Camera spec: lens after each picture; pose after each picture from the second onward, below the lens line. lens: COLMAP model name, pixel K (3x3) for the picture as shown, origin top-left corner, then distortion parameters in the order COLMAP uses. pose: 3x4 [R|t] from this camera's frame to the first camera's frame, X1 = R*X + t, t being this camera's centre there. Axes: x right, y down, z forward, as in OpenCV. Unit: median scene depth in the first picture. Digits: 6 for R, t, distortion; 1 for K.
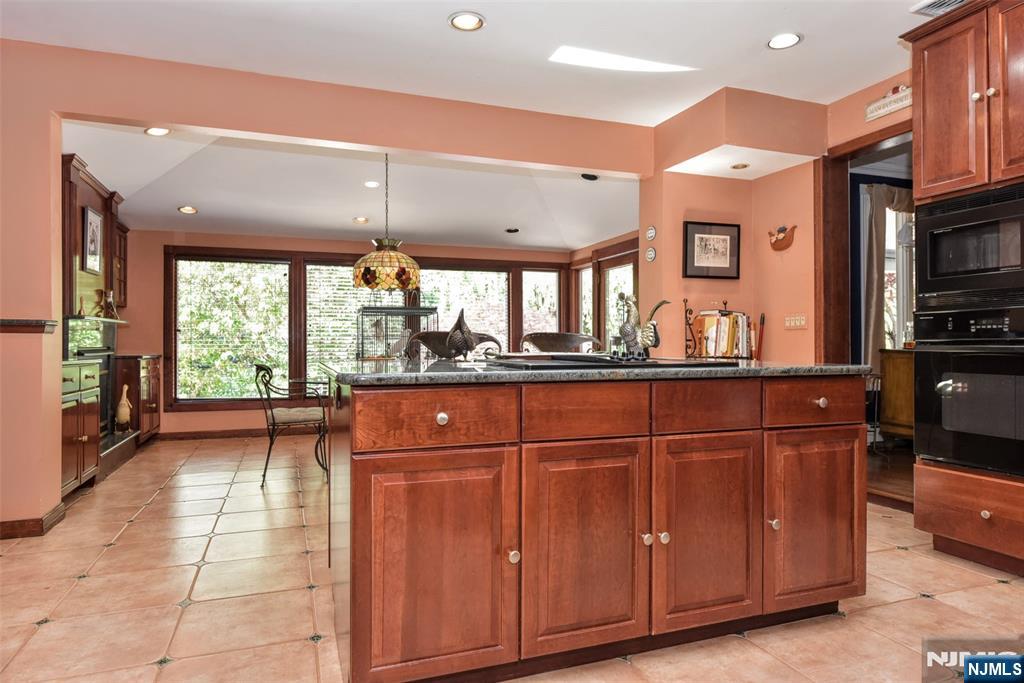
lens RADIAL K [[623.6, 0, 512.0], [0, 623.6, 341.5], [0, 0, 1]] dist [-0.002378, 0.000026]
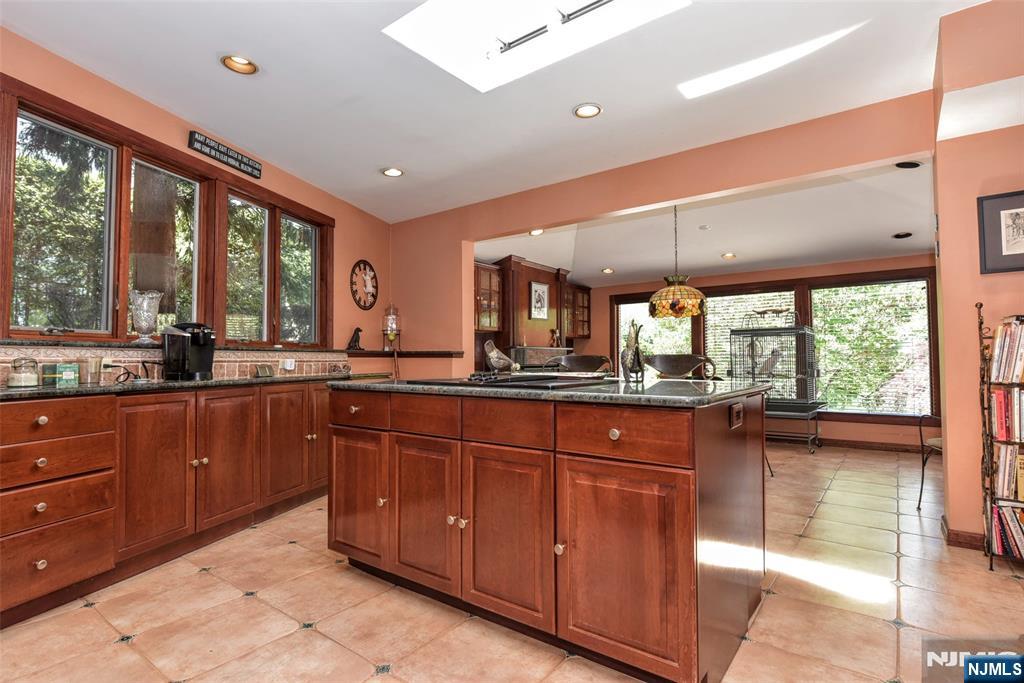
lens RADIAL K [[515.9, 0, 512.0], [0, 515.9, 341.5], [0, 0, 1]] dist [-0.012805, -0.000188]
pose [[0.533774, -0.032831, -0.844990, 0.486361], [0.004539, 0.999343, -0.035961, -0.004592], [0.845615, 0.015360, 0.533572, 0.218374]]
